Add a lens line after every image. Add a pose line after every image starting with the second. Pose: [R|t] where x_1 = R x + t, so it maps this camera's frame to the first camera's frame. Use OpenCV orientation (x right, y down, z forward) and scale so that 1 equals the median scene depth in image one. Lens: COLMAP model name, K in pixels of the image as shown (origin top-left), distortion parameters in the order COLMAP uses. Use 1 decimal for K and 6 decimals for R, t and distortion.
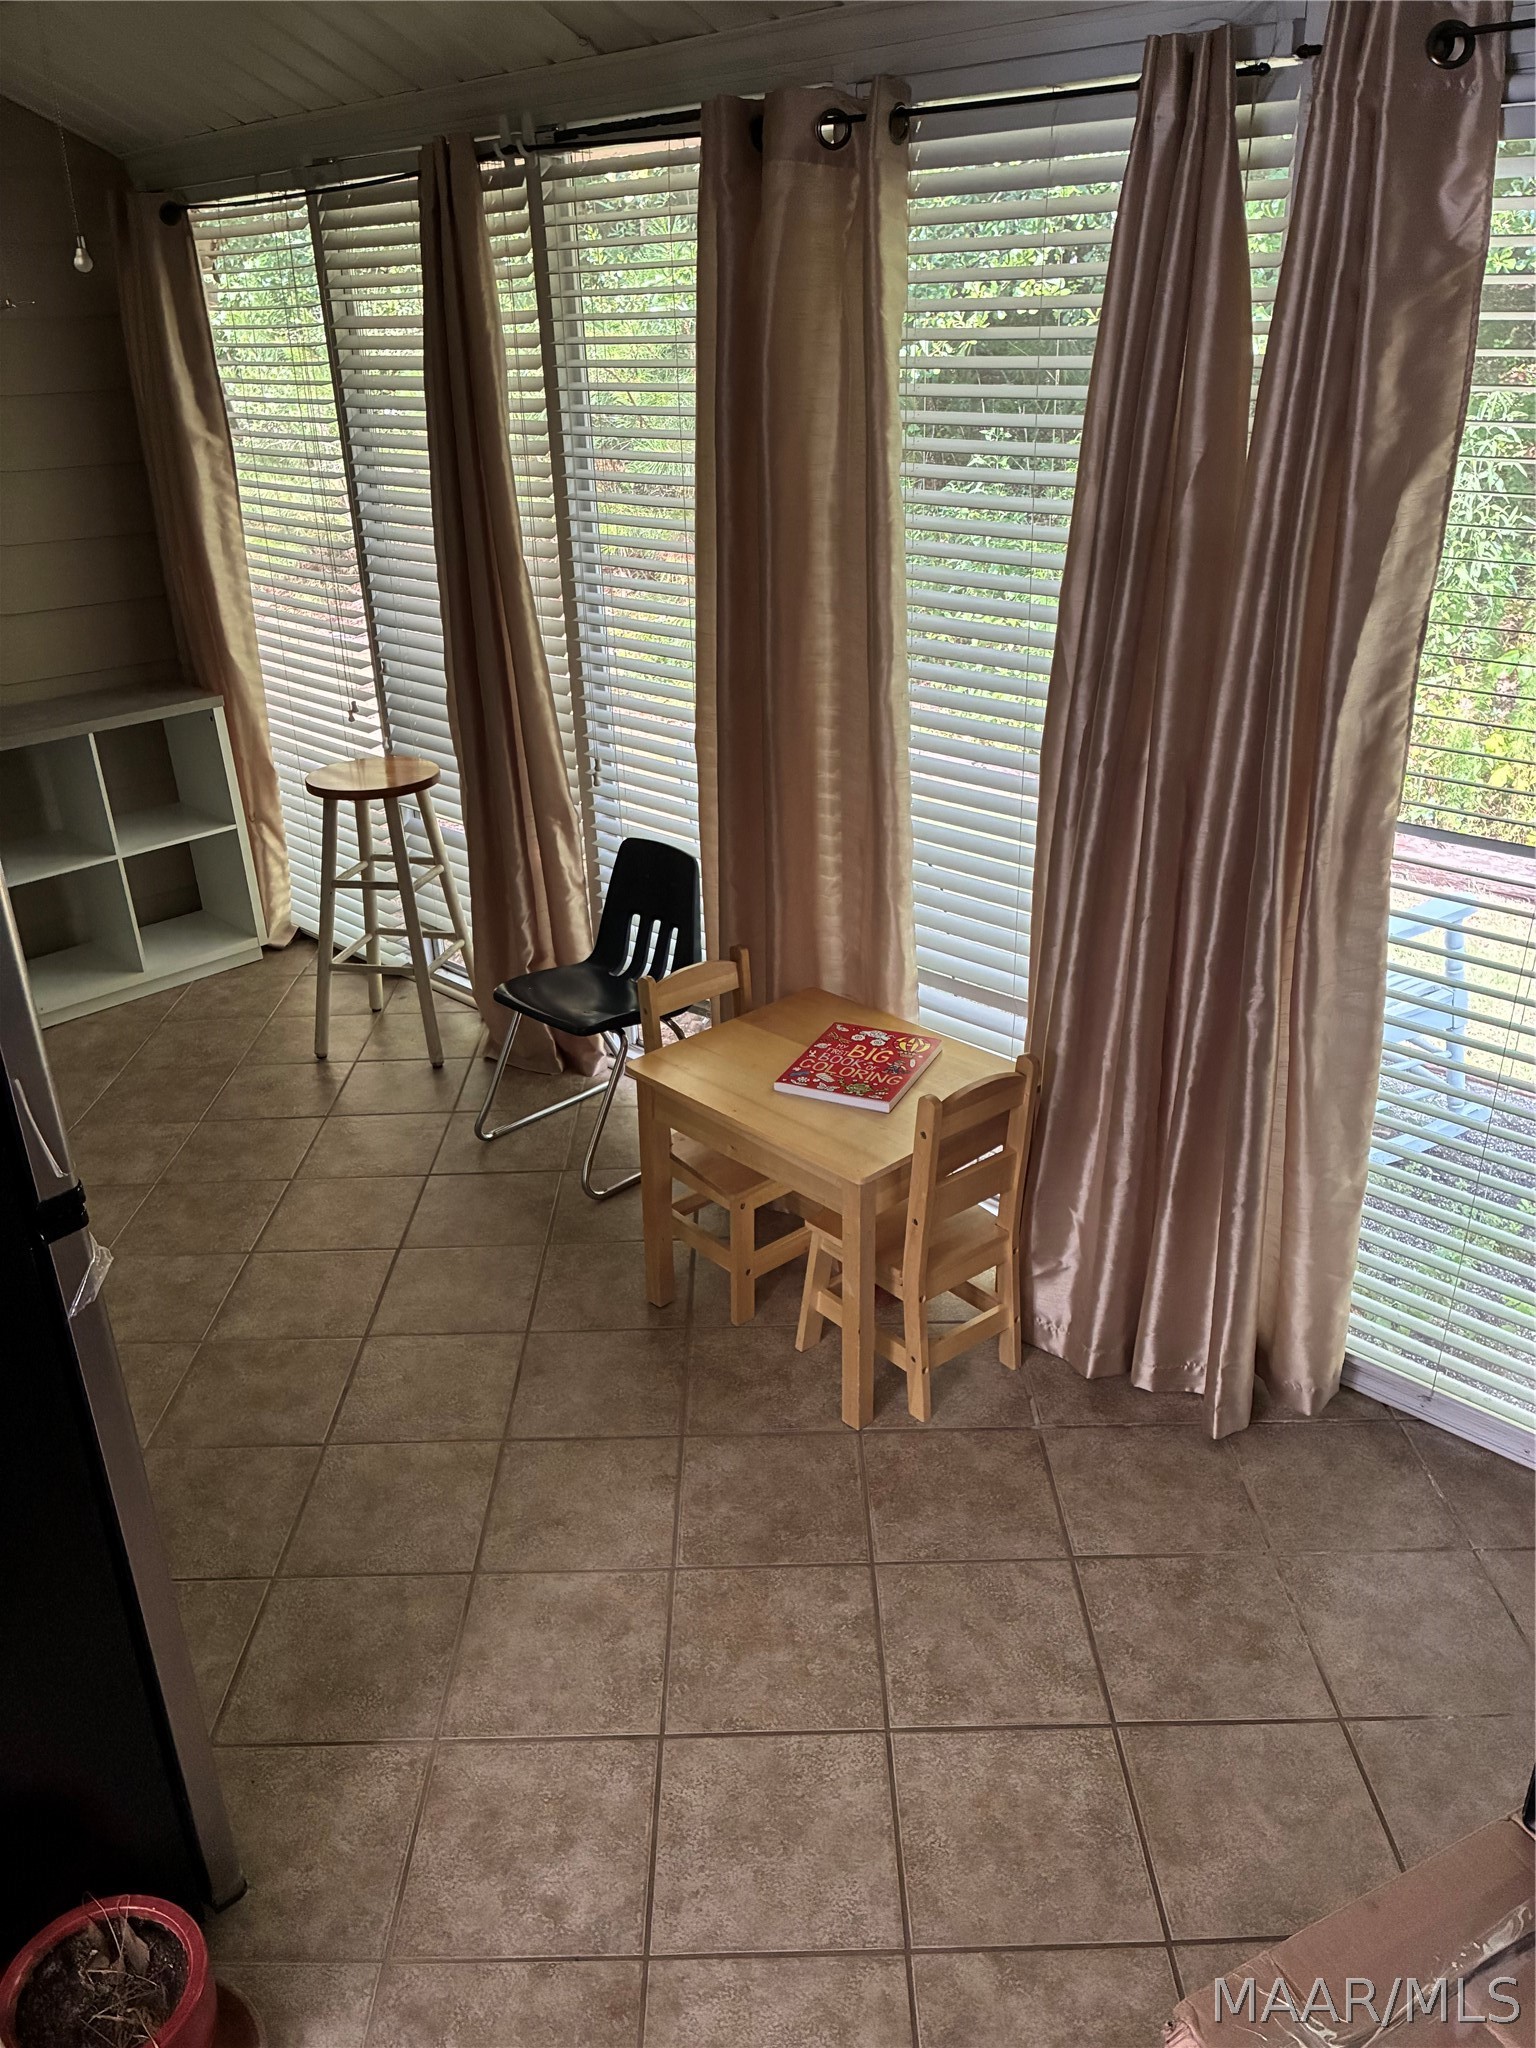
lens RADIAL K [[1536.9, 0, 765.8], [0, 1536.9, 1017.4], [0, 0, 1]] dist [0.025746, -0.027926]
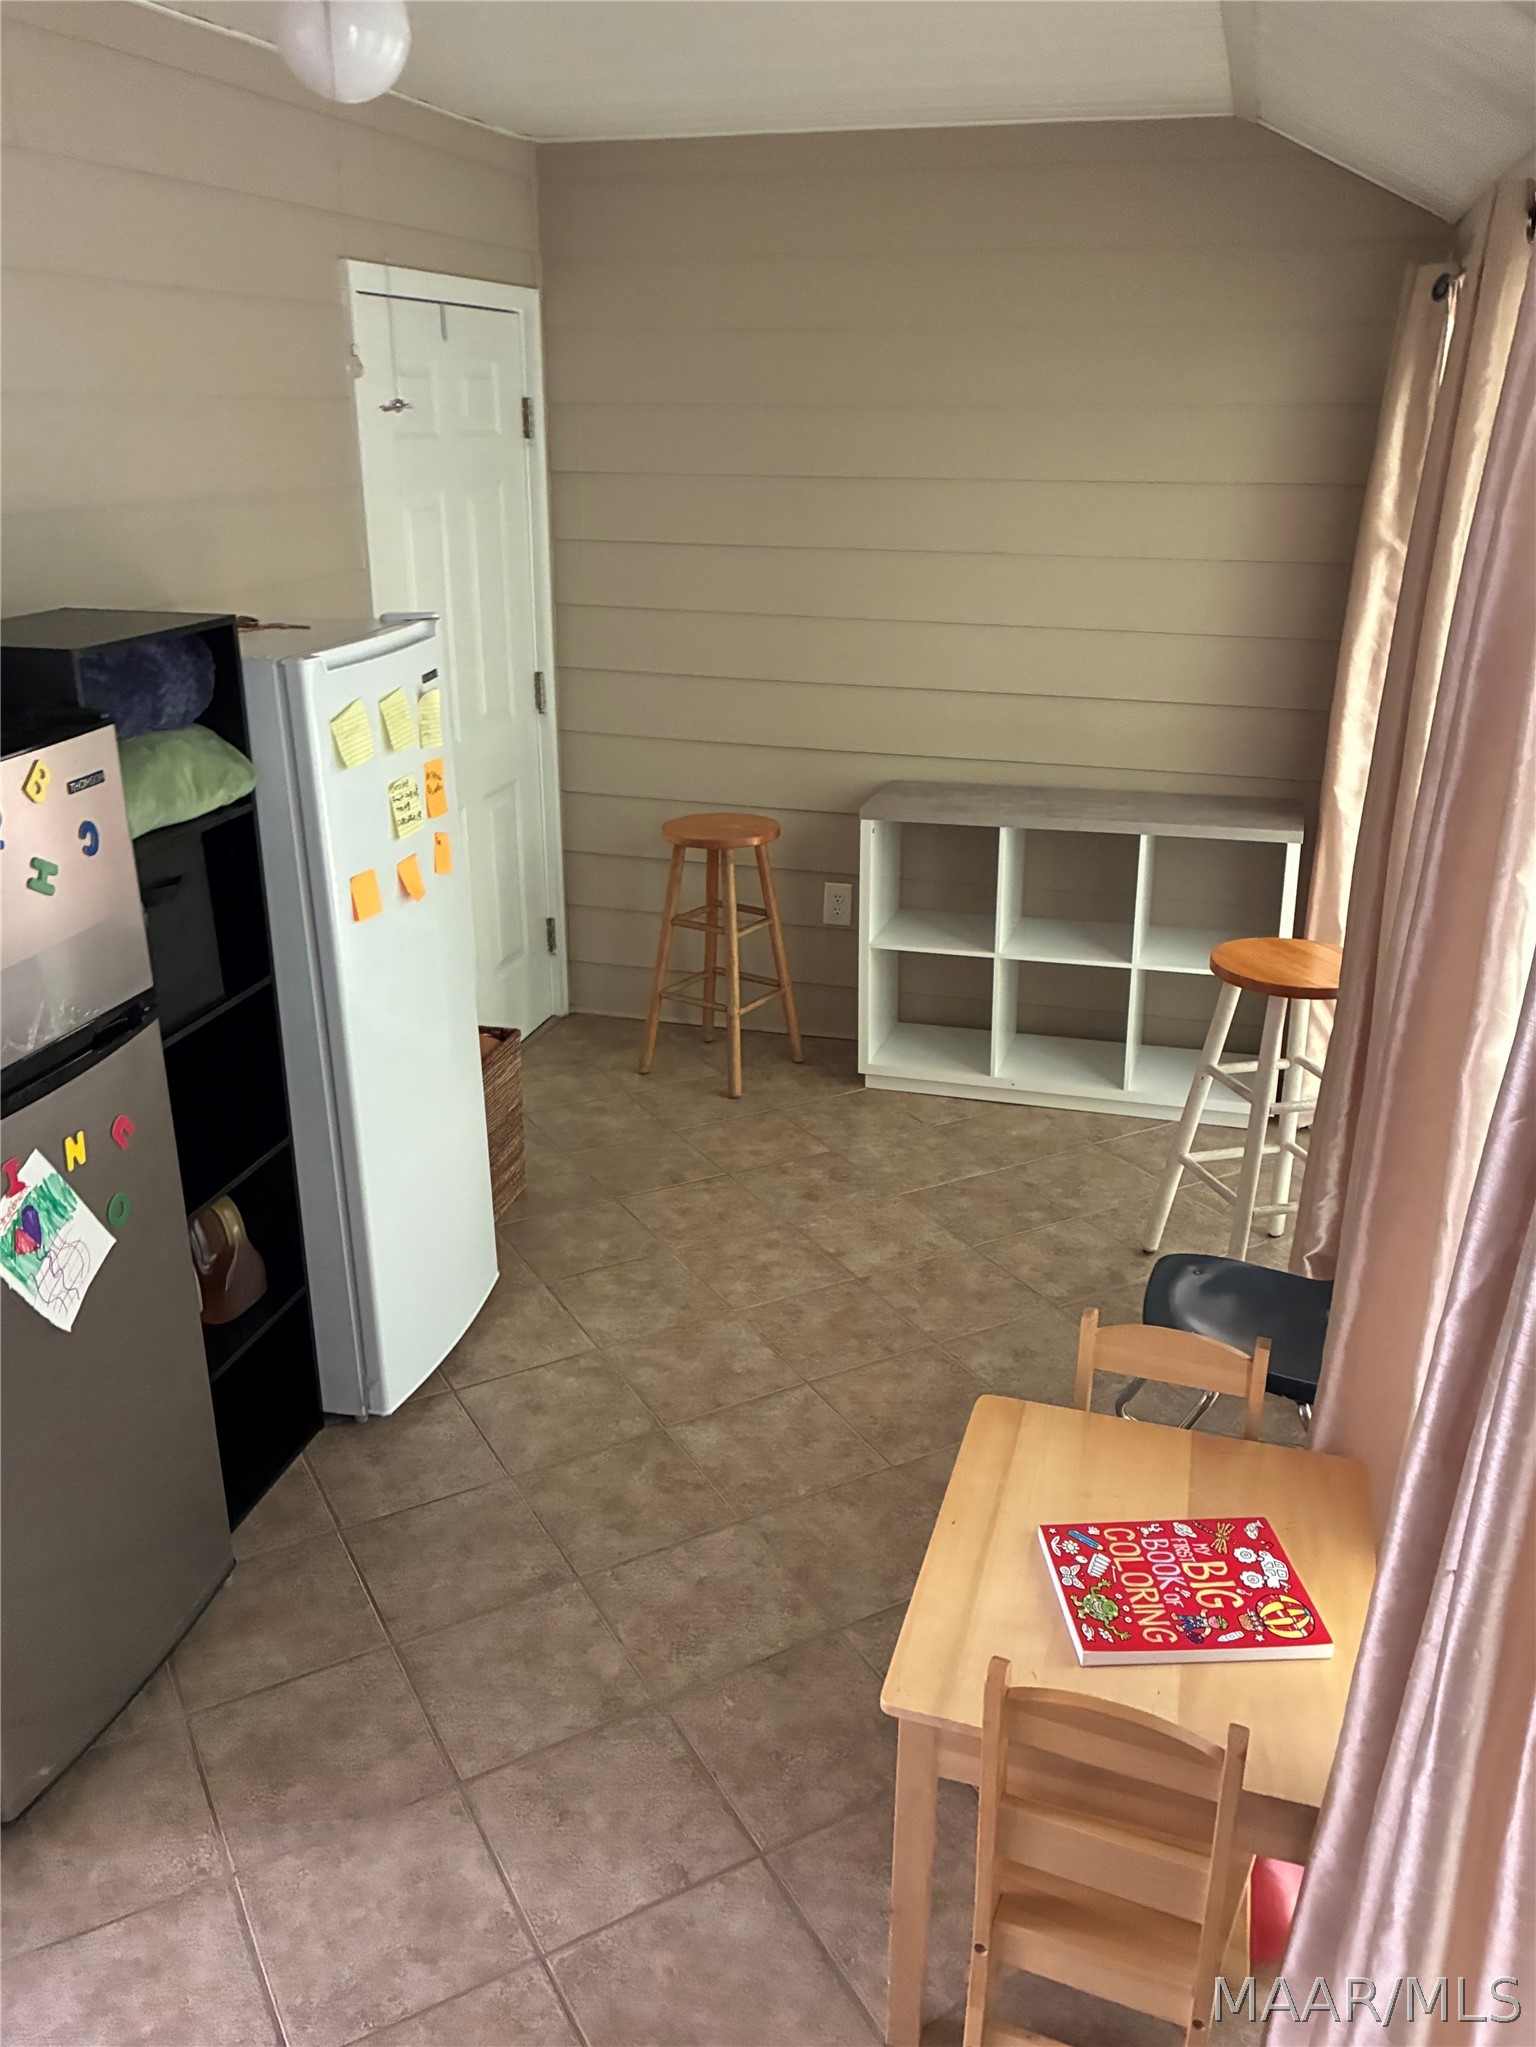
lens RADIAL K [[1617.7, 0, 762.9], [0, 1617.7, 1039.1], [0, 0, 1]] dist [0.003971, -0.004902]
pose [[0.489801, 0.344617, -0.800834, 0.449587], [-0.382485, 0.910383, 0.157826, -0.221864], [0.783455, 0.229003, 0.577717, 0.452650]]
